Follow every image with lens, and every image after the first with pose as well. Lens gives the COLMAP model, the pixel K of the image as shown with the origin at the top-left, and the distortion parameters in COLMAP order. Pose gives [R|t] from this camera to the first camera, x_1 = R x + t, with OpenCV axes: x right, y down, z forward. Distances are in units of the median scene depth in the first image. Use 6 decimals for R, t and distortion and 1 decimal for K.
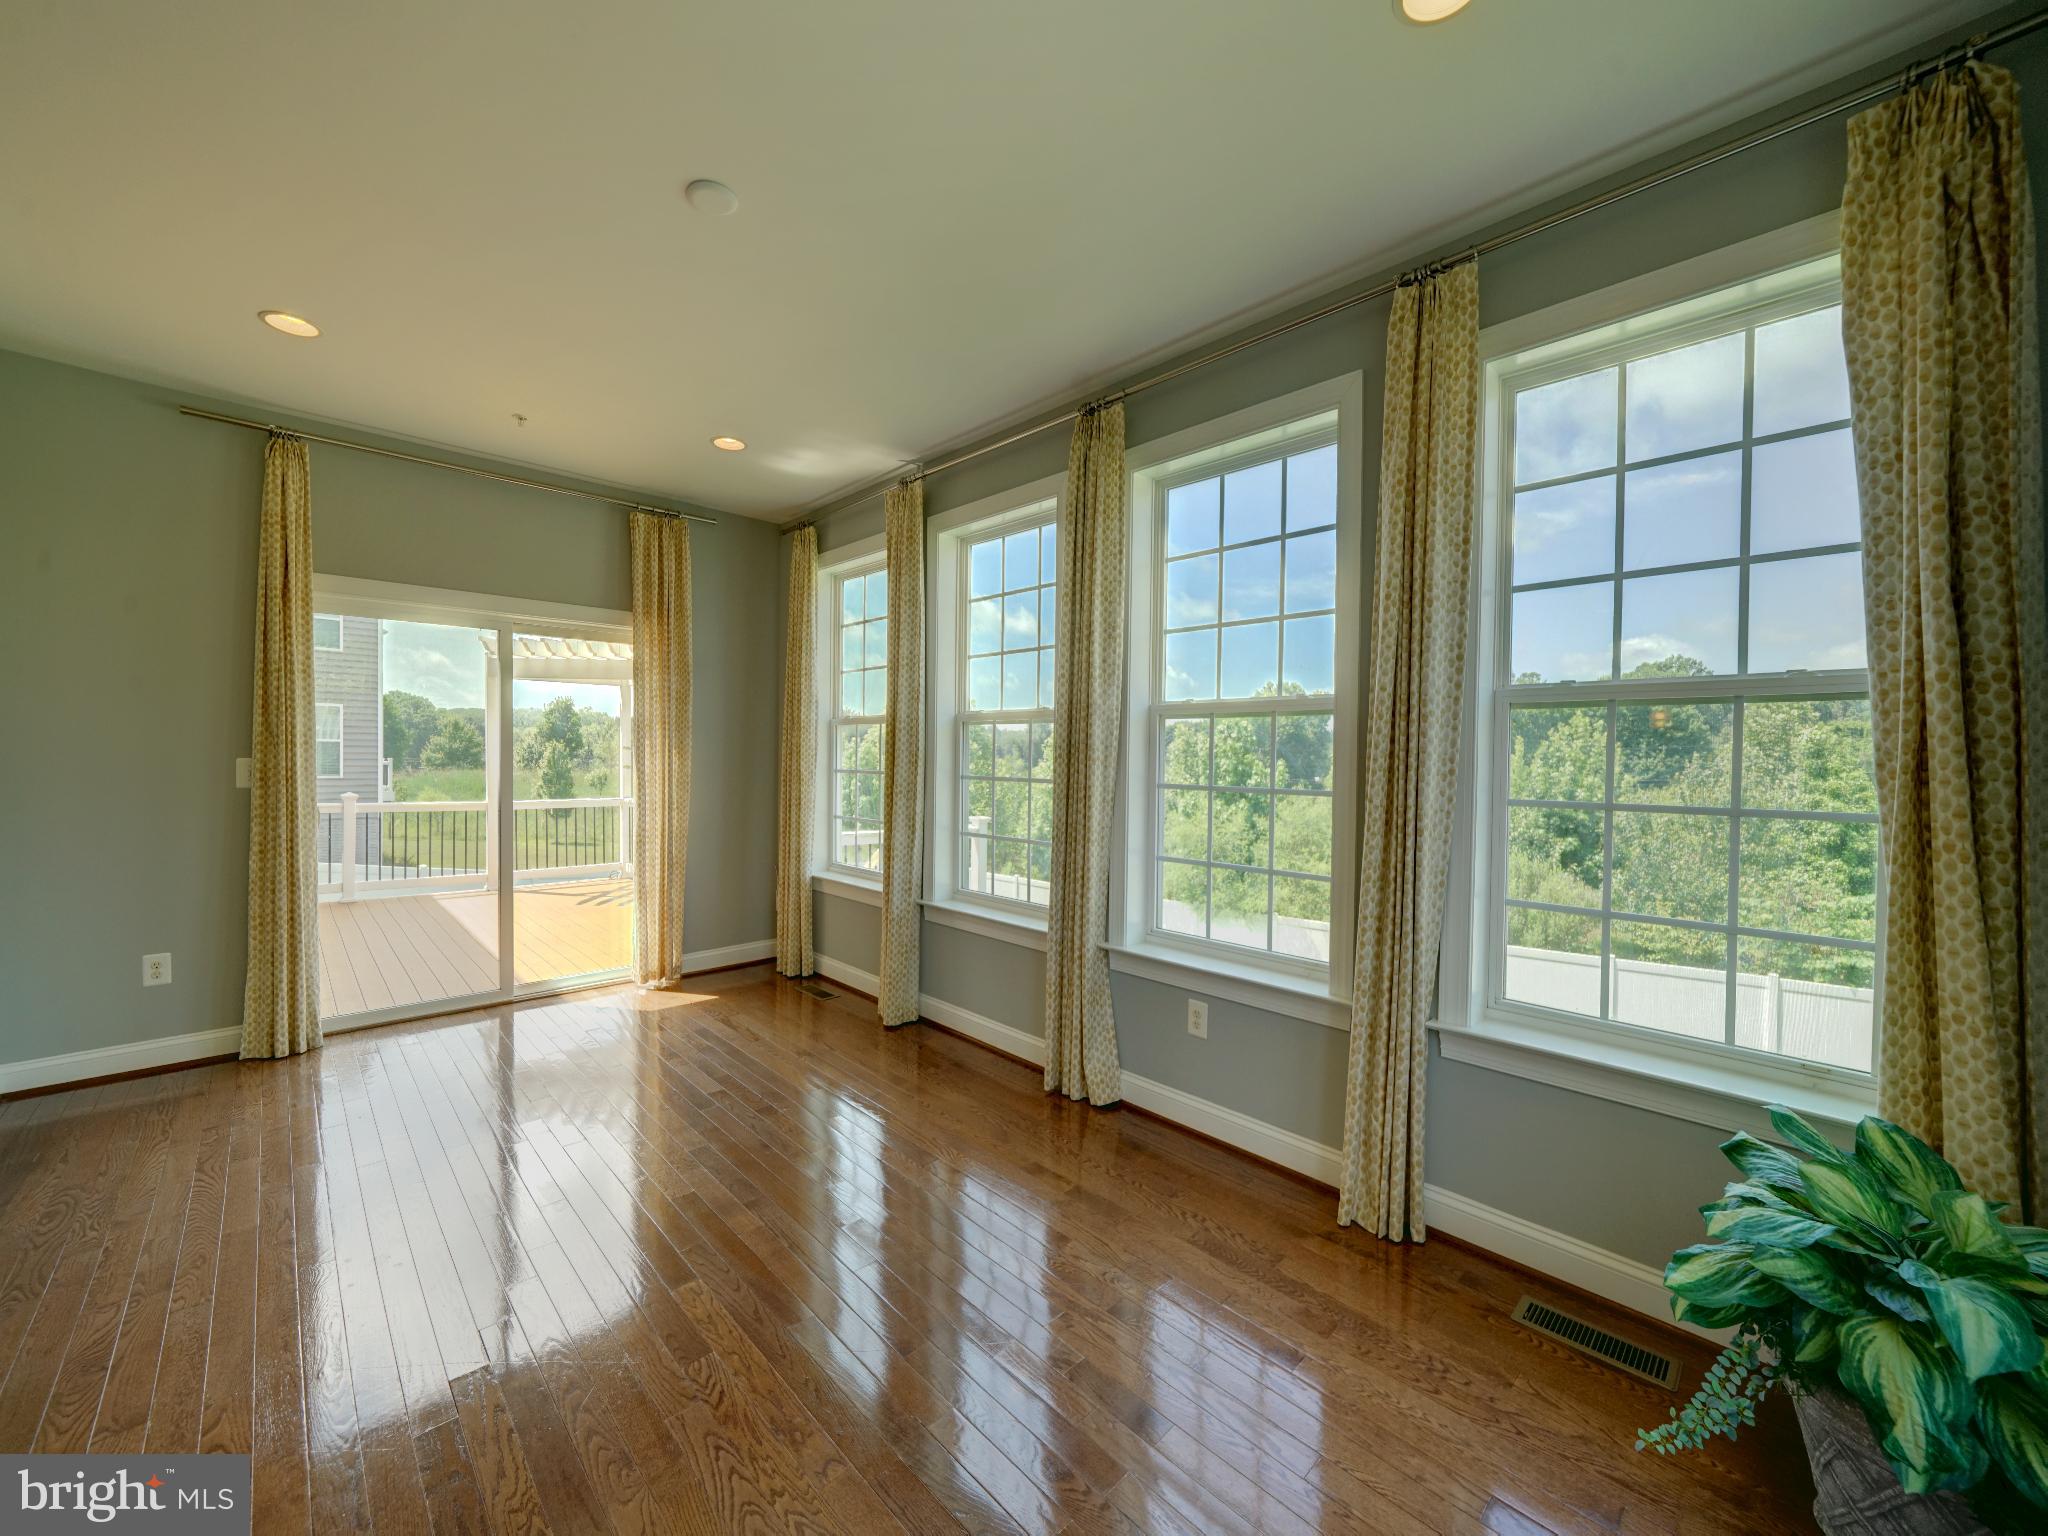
lens RADIAL K [[805.7, 0, 983.7], [0, 805.7, 760.8], [0, 0, 1]] dist [-0.008445, 0.000106]
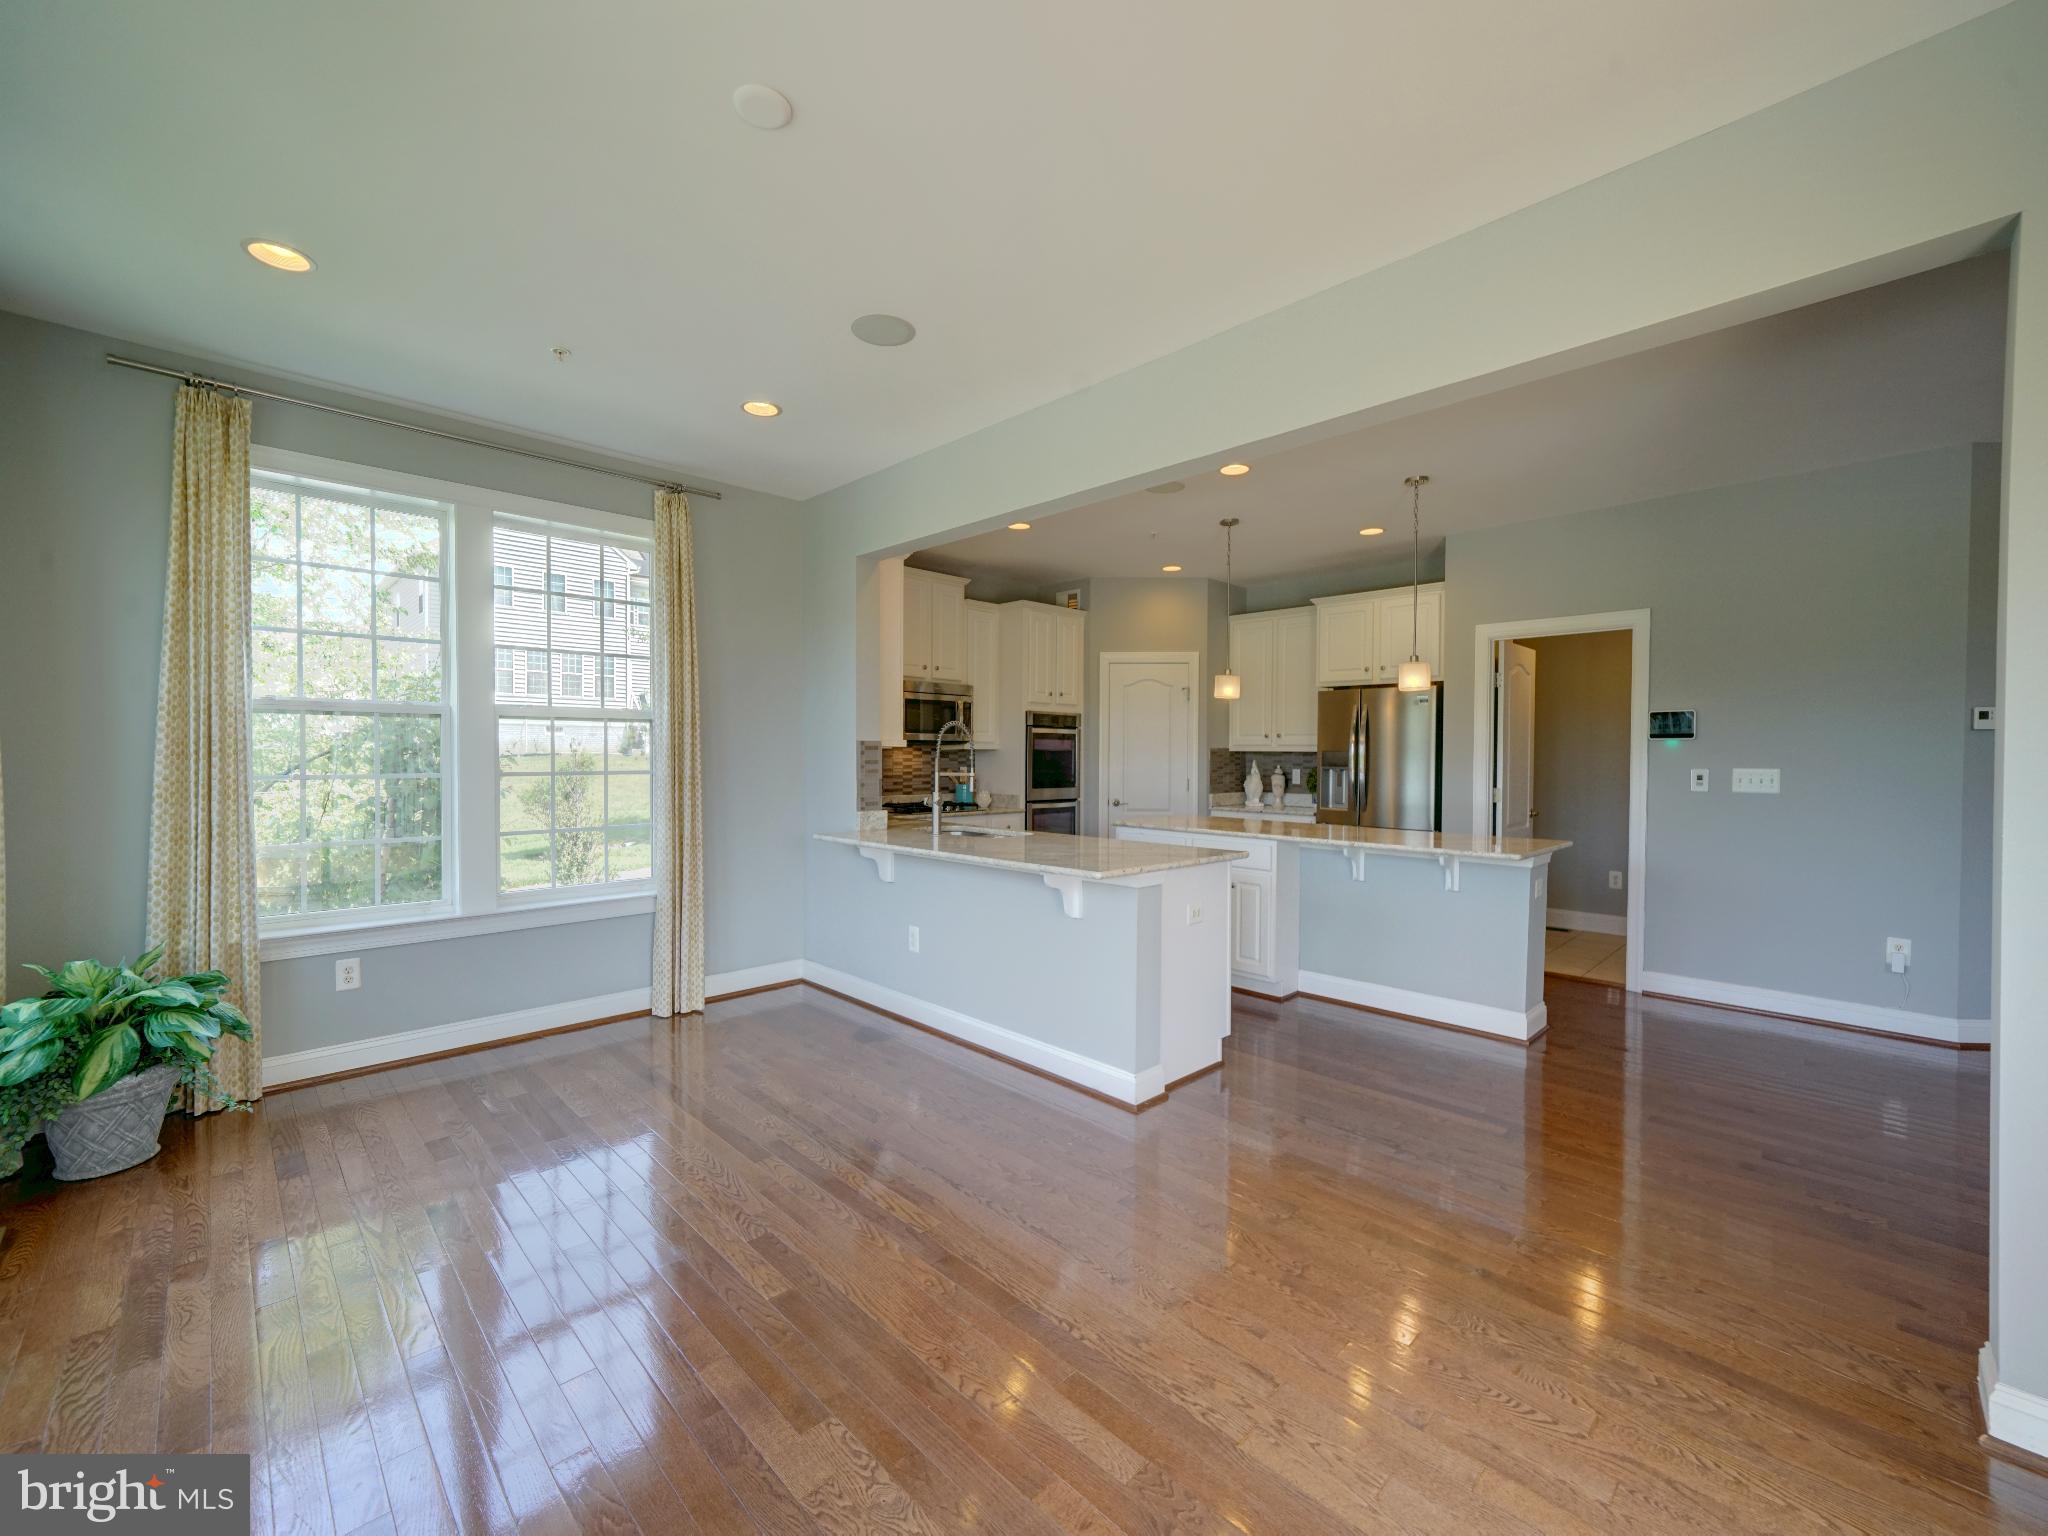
lens RADIAL K [[839.4, 0, 996.5], [0, 839.4, 762.6], [0, 0, 1]] dist [-0.005935, -0.000075]
pose [[-0.999714, -0.018613, -0.015015, -0.318779], [-0.018864, 0.999681, 0.016779, -0.010292], [0.014698, 0.017057, -0.999746, 1.062682]]
